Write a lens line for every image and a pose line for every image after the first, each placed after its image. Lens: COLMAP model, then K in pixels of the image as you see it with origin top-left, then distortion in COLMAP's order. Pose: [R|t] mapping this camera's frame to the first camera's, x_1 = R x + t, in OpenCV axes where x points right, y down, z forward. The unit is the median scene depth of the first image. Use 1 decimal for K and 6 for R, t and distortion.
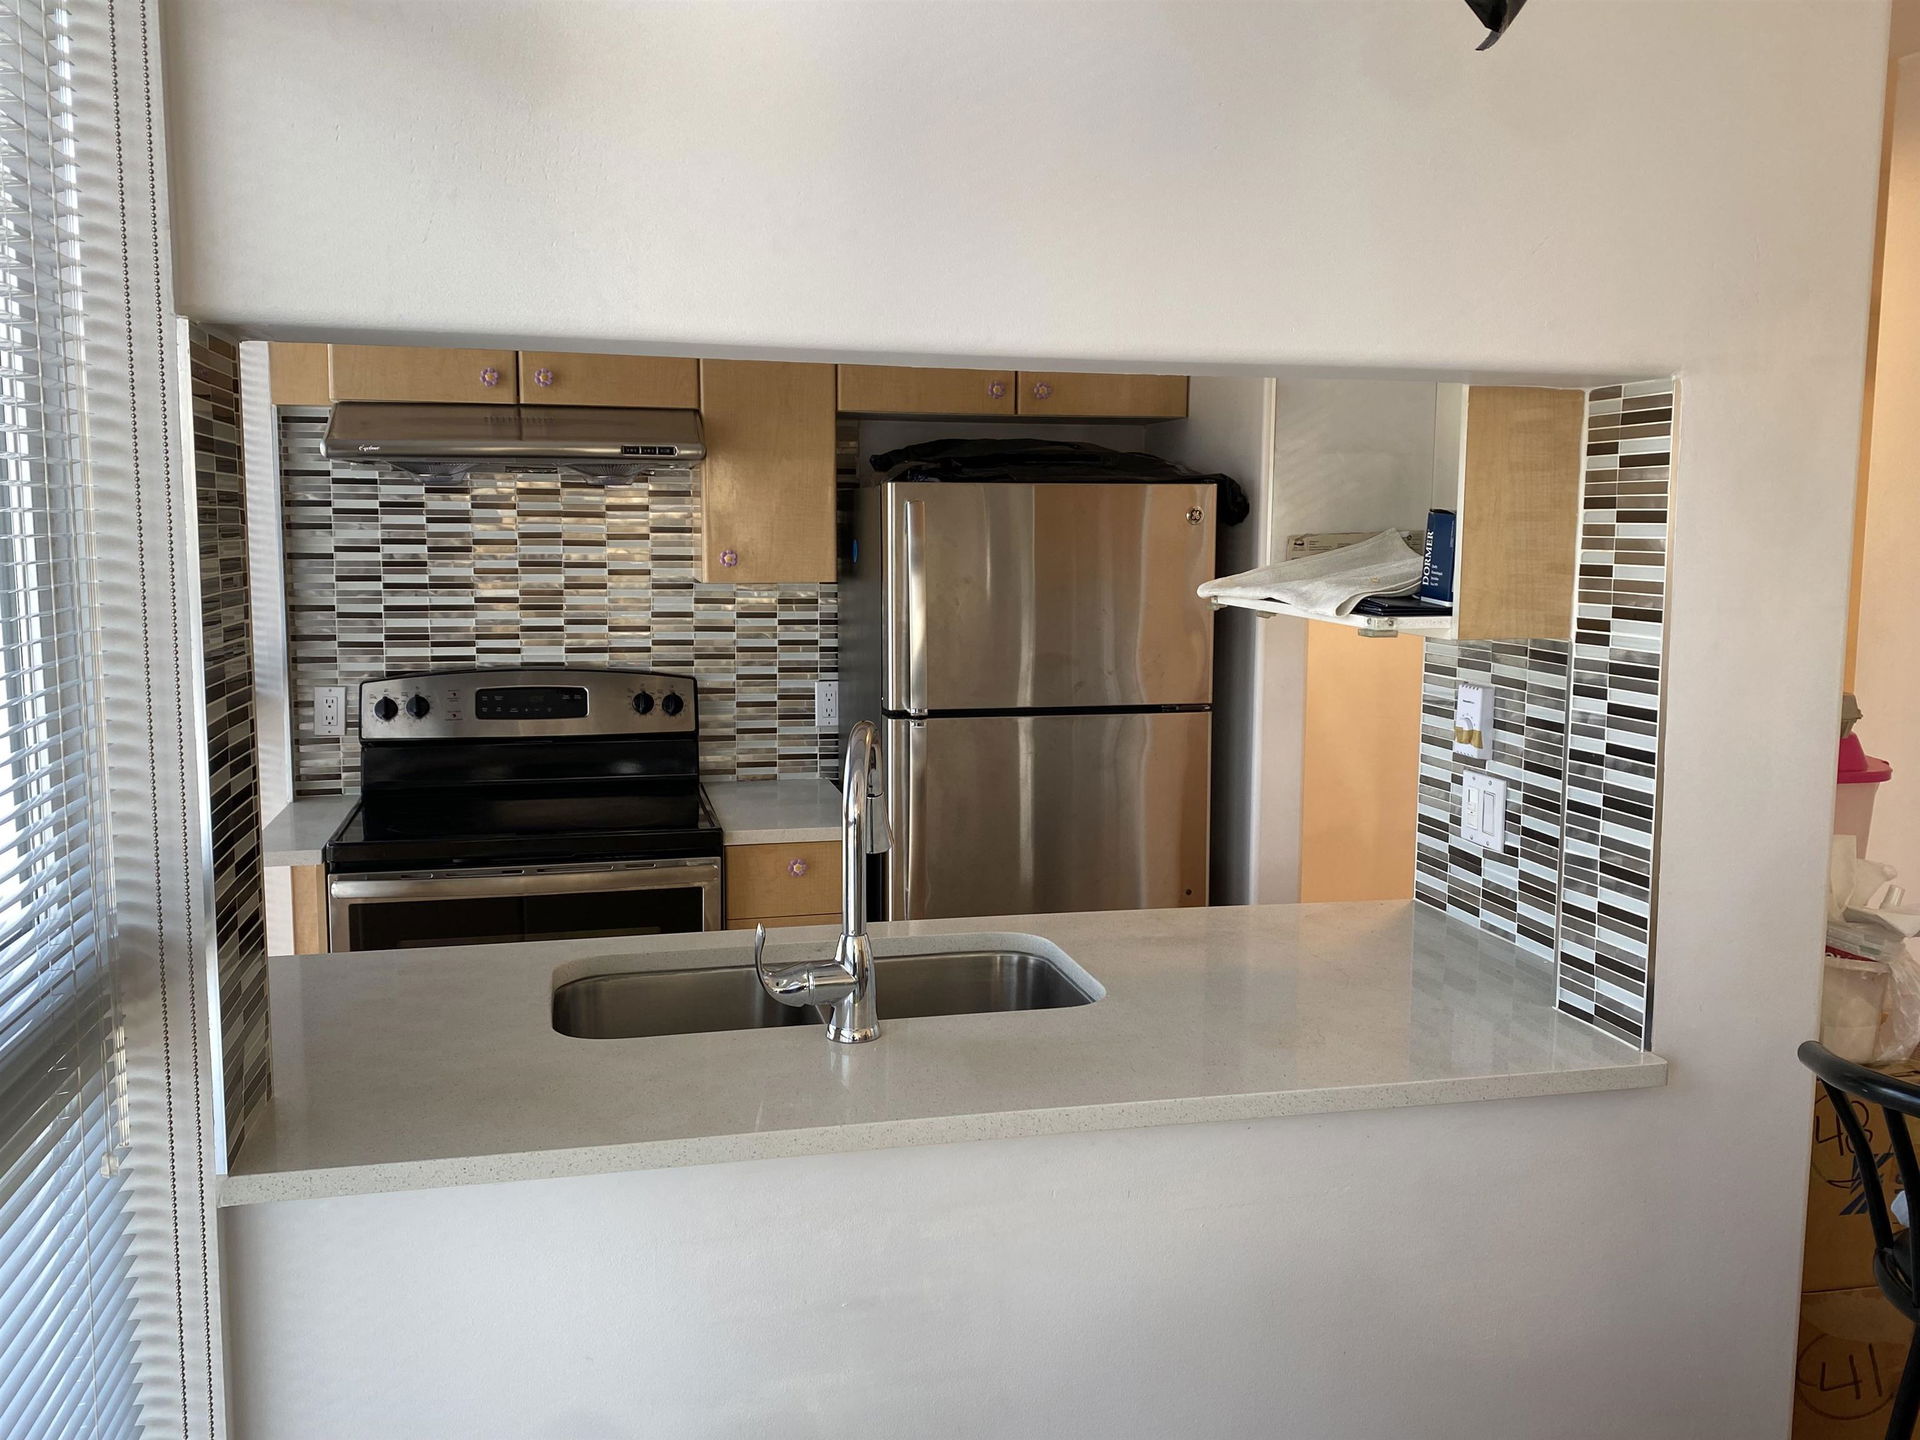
lens RADIAL K [[1579.7, 0, 961.4], [0, 1579.7, 711.7], [0, 0, 1]] dist [0.161042, -0.415217]
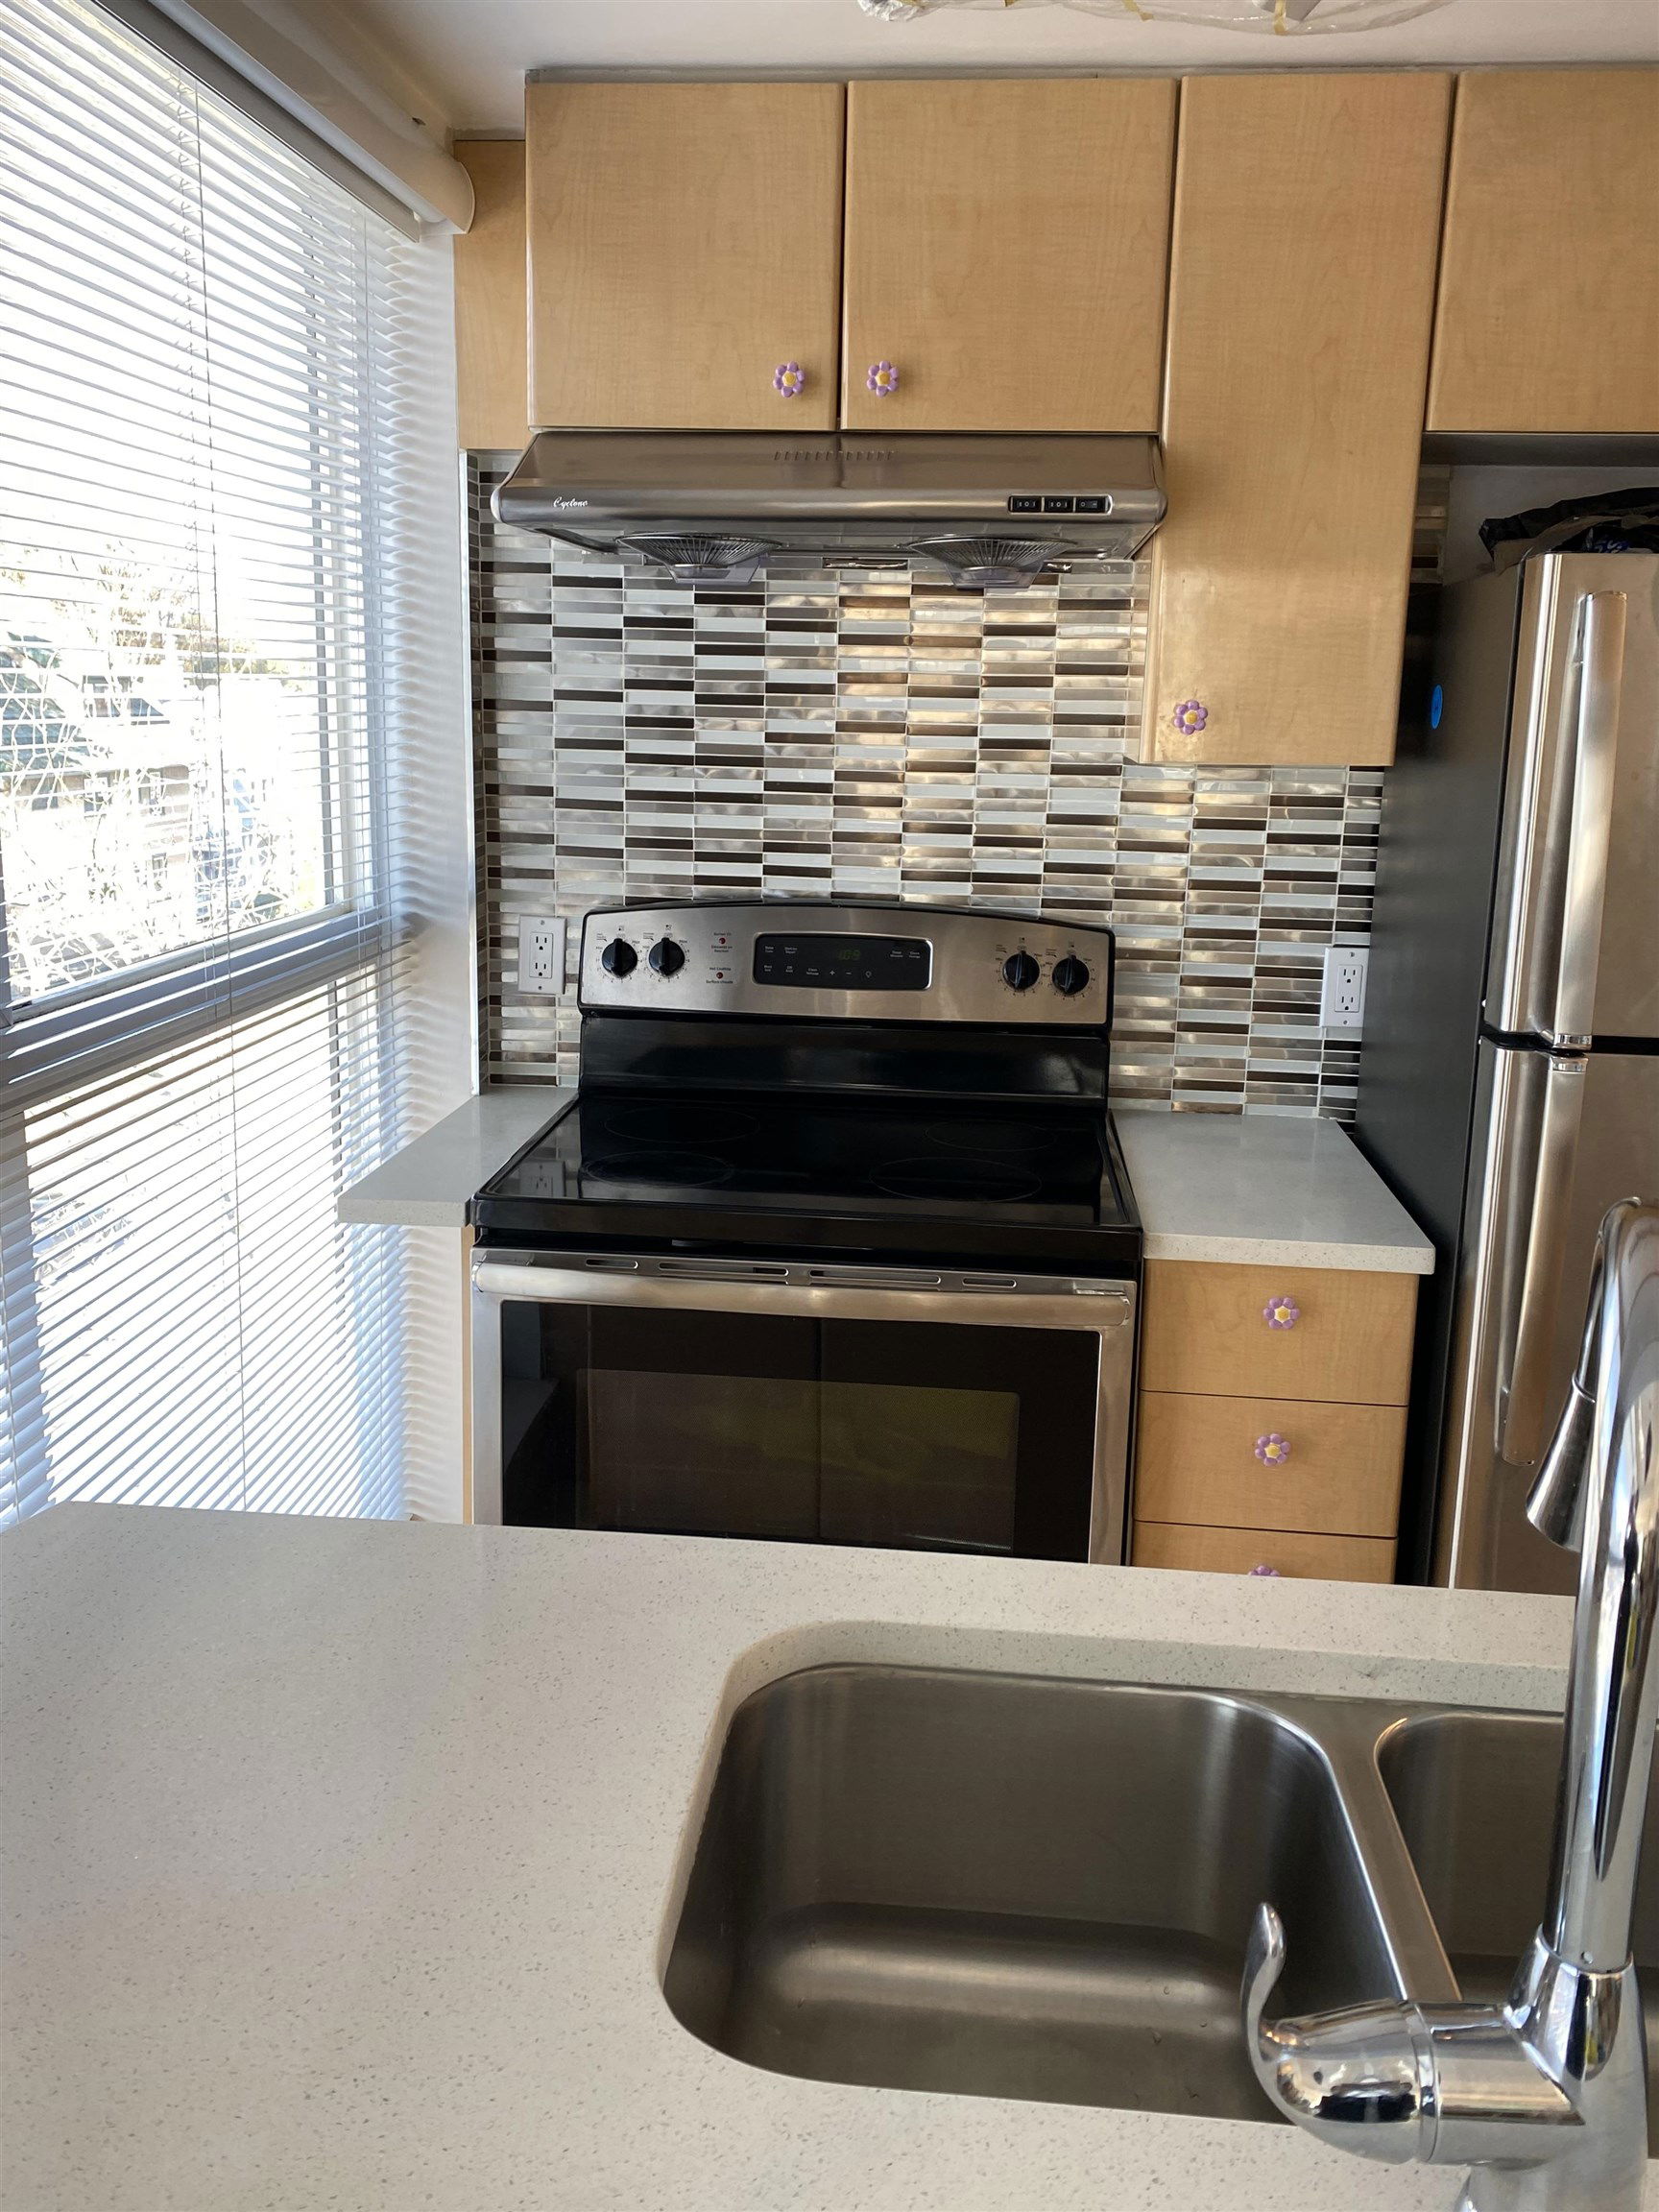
lens RADIAL K [[1820.0, 0, 836.0], [0, 1820.0, 1091.6], [0, 0, 1]] dist [0.161042, -0.415217]
pose [[0.949021, 0.080959, -0.304639, -0.057554], [-0.053830, 0.993883, 0.096436, -0.022871], [0.310582, -0.075121, 0.947573, 0.343621]]
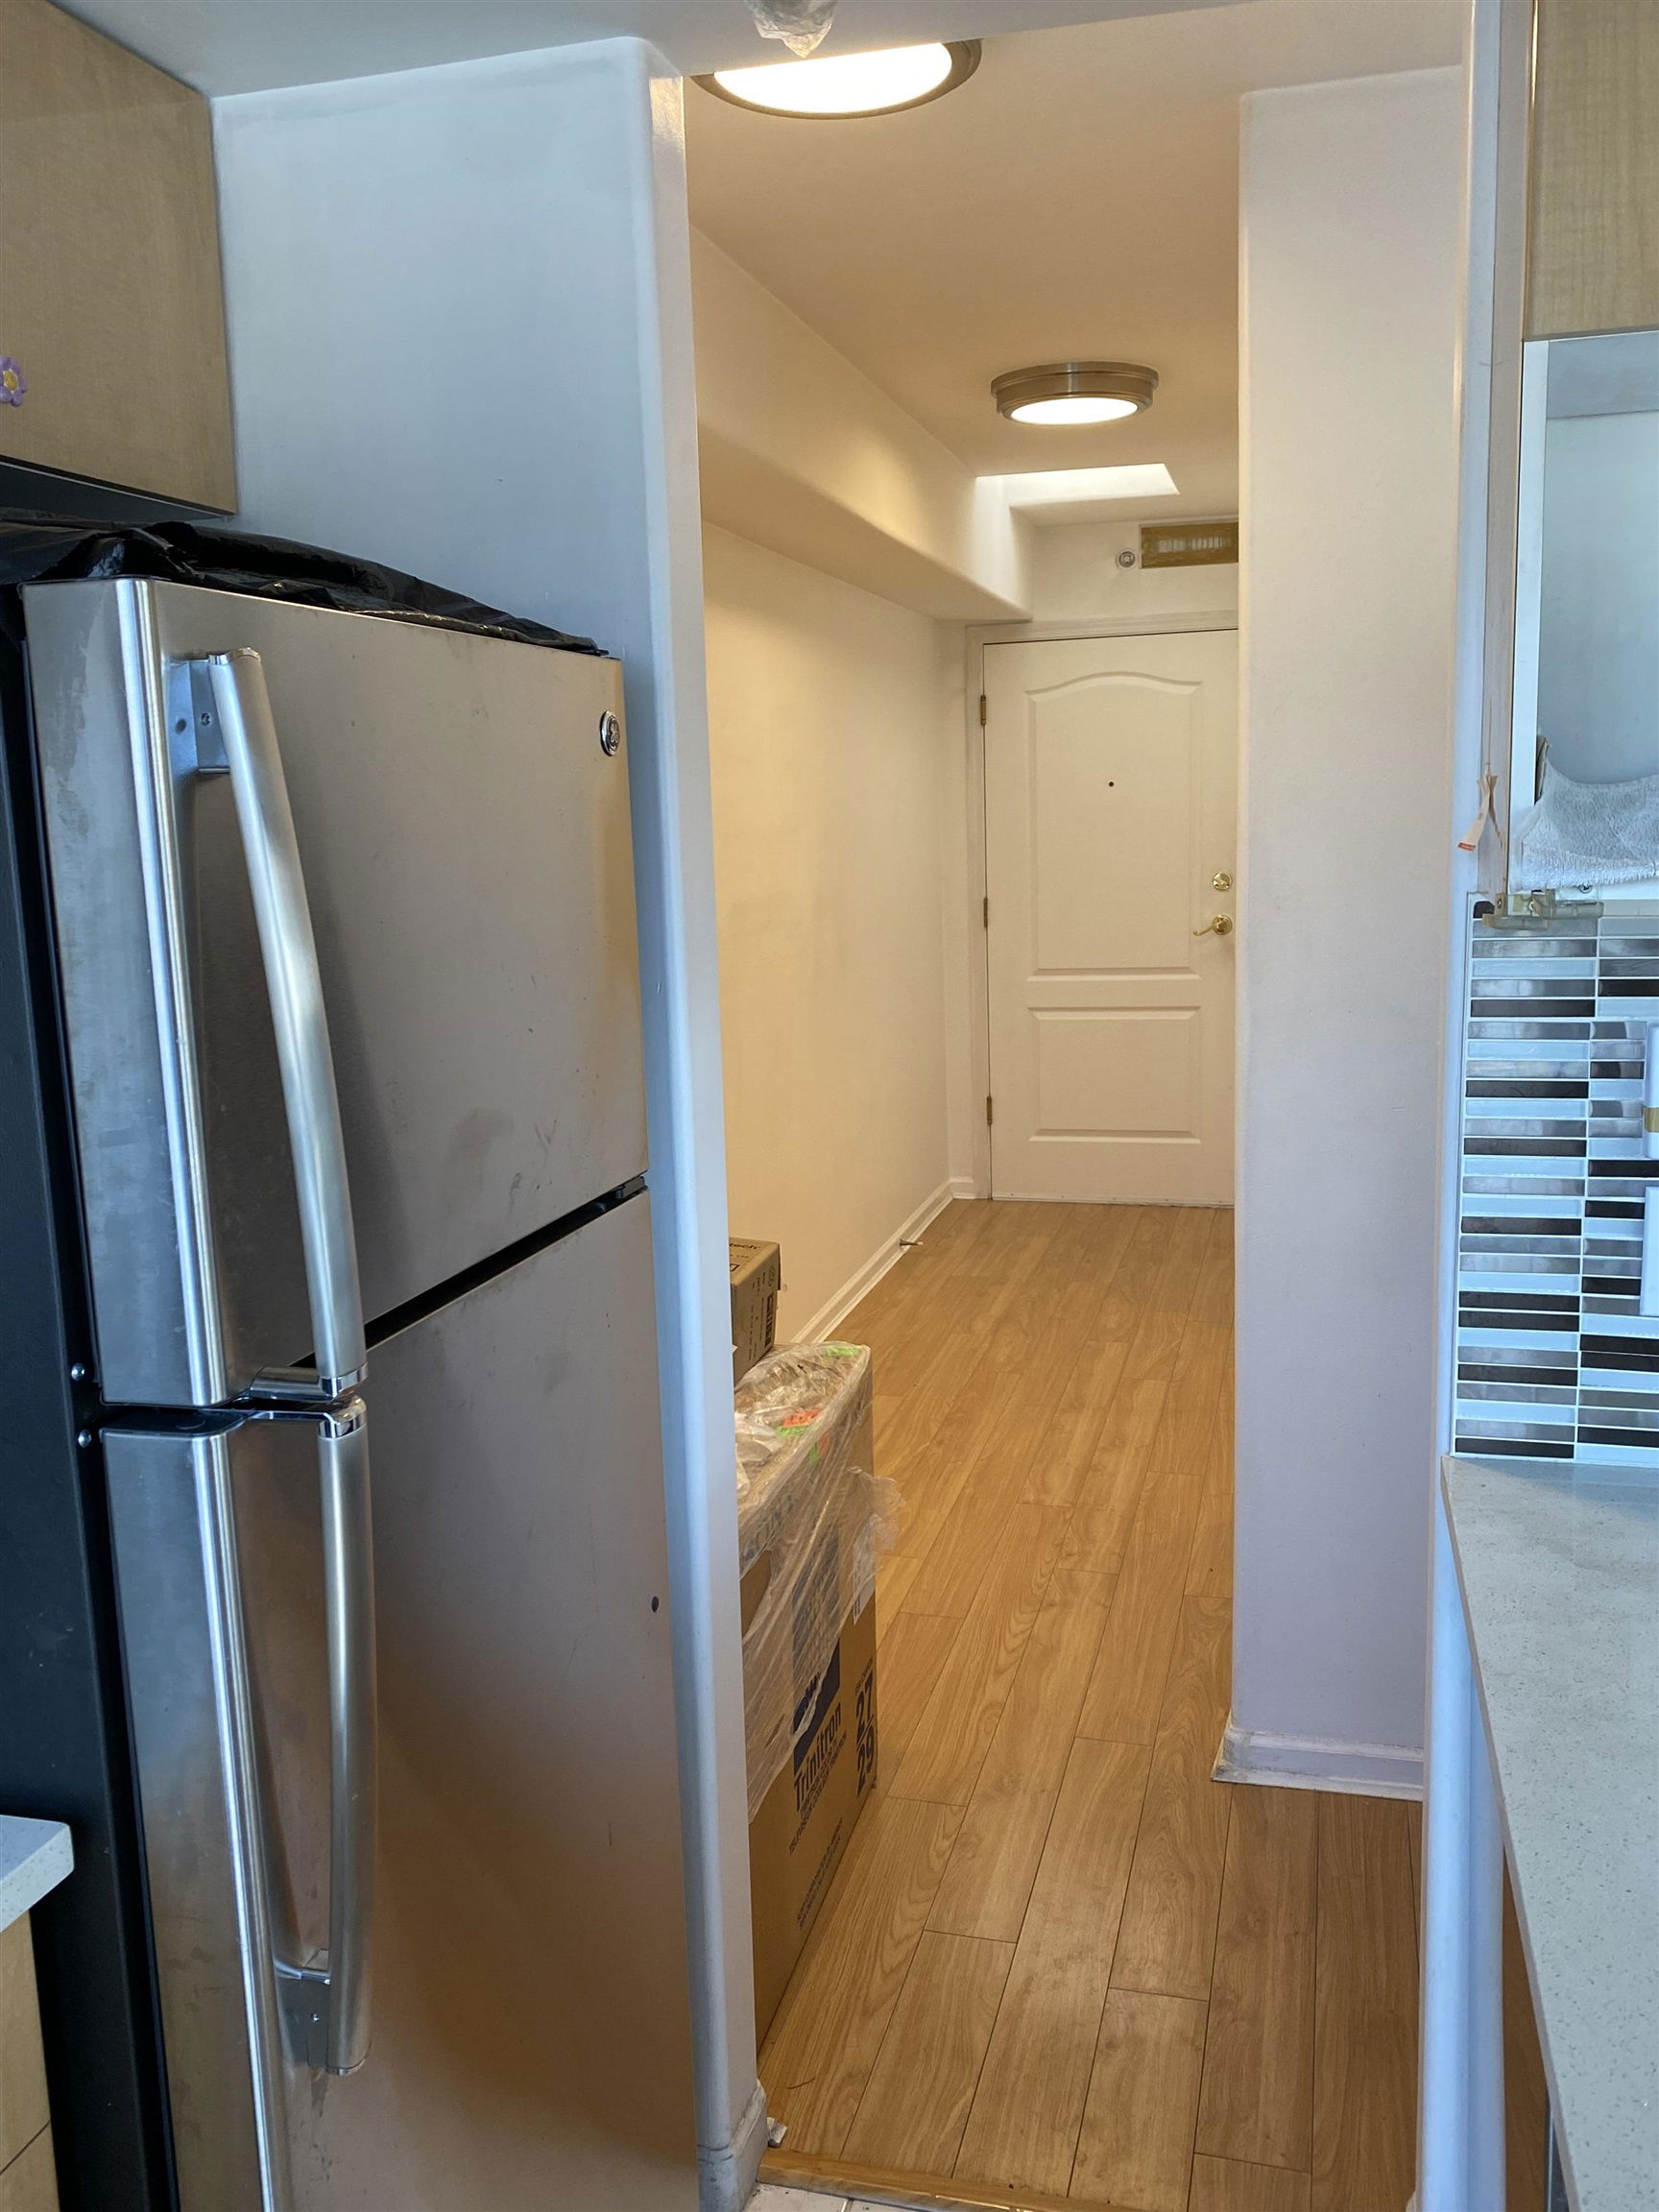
lens RADIAL K [[1861.9, 0, 827.1], [0, 1861.9, 1093.6], [0, 0, 1]] dist [-0.002626, 0.000235]
pose [[0.474723, -0.154361, 0.866493, -0.237201], [0.135243, 0.985601, 0.101484, -0.064880], [-0.869682, 0.069010, 0.488764, 0.648819]]
